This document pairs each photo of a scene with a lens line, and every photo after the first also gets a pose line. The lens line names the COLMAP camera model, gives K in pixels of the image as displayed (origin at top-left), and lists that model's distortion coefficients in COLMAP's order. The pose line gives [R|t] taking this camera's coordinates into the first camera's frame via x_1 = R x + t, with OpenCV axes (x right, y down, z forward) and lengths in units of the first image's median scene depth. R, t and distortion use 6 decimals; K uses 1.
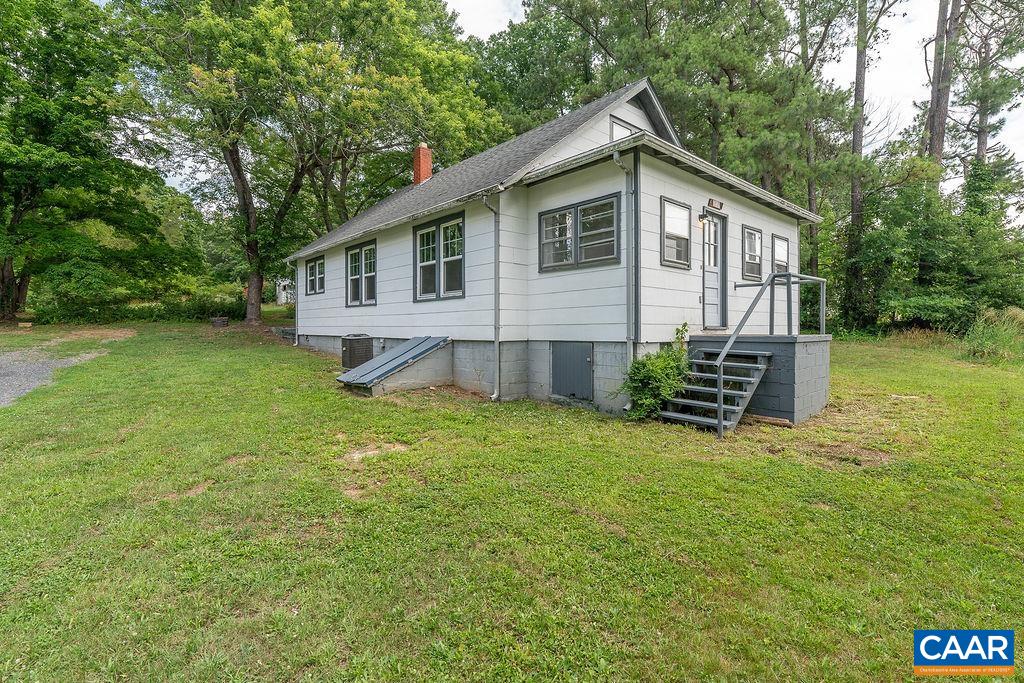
lens RADIAL K [[461.7, 0, 511.5], [0, 461.7, 336.9], [0, 0, 1]] dist [-0.001617, 0.000431]
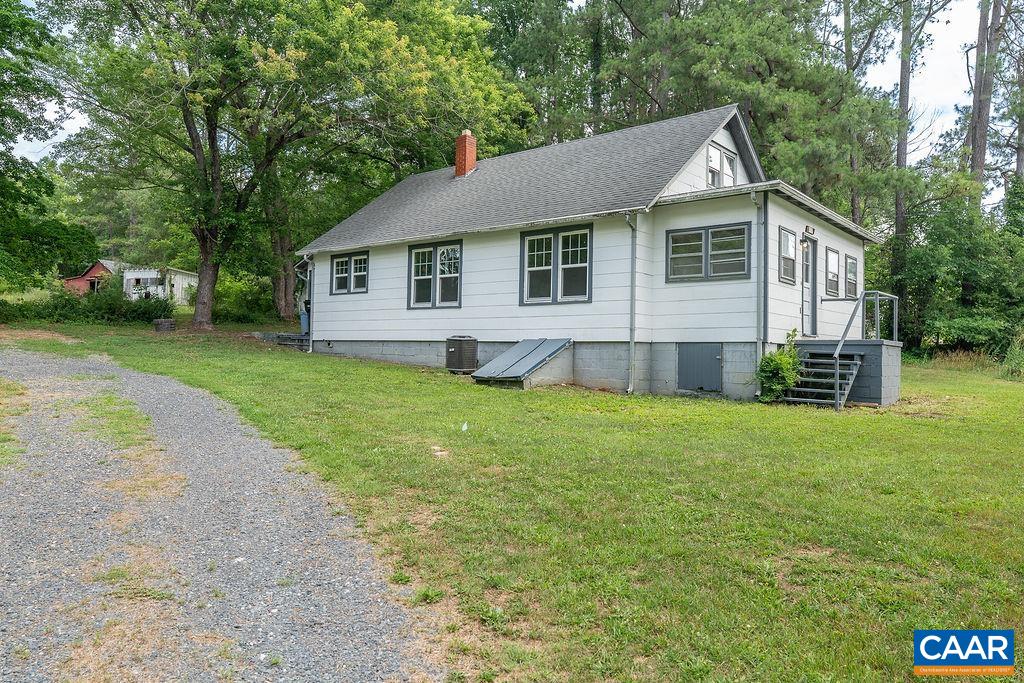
lens RADIAL K [[682.1, 0, 512.0], [0, 682.1, 341.5], [0, 0, 1]] dist [0.002990, 0.001587]
pose [[0.989388, 0.024459, 0.143228, -0.498095], [-0.019176, 0.999088, -0.038147, 0.069549], [-0.144030, 0.034996, 0.988954, -0.542759]]
